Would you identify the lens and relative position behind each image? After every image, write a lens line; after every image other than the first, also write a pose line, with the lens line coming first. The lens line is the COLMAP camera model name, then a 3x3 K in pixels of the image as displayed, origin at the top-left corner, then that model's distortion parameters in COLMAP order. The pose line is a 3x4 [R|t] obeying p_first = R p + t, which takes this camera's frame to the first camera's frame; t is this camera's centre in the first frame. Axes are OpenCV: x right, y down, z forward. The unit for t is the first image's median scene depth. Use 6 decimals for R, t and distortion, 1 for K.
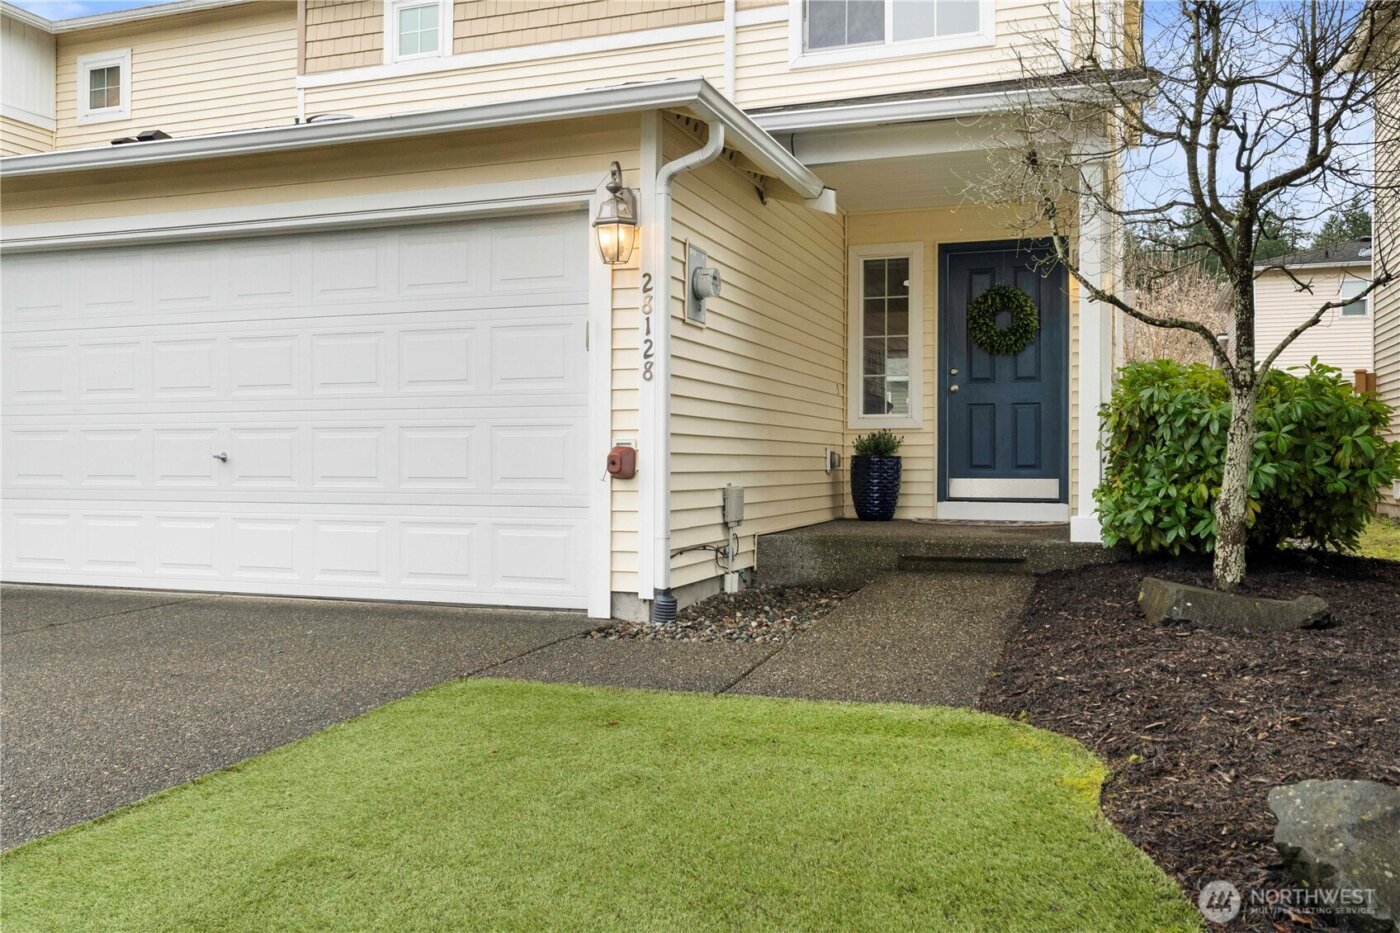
lens RADIAL K [[1196.5, 0, 698.7], [0, 1196.5, 464.5], [0, 0, 1]] dist [0.008758, 0.004410]
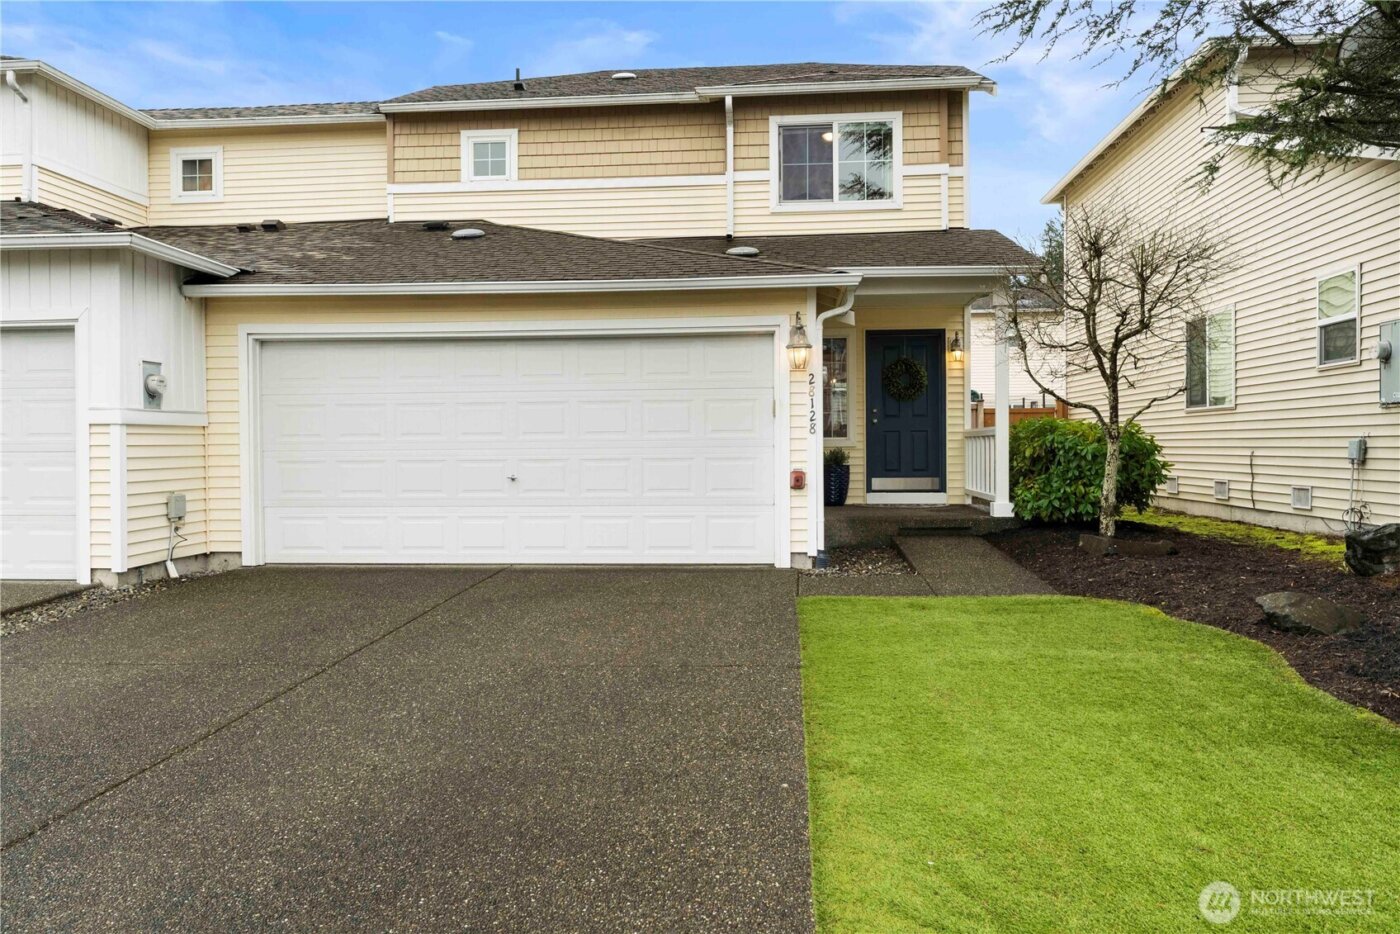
lens RADIAL K [[1071.7, 0, 699.4], [0, 1071.7, 465.4], [0, 0, 1]] dist [0.012507, 0.002233]
pose [[0.963241, -0.014594, 0.268241, -0.533732], [0.010183, 0.999789, 0.017825, -0.044782], [-0.268445, -0.014438, 0.963187, -0.417900]]
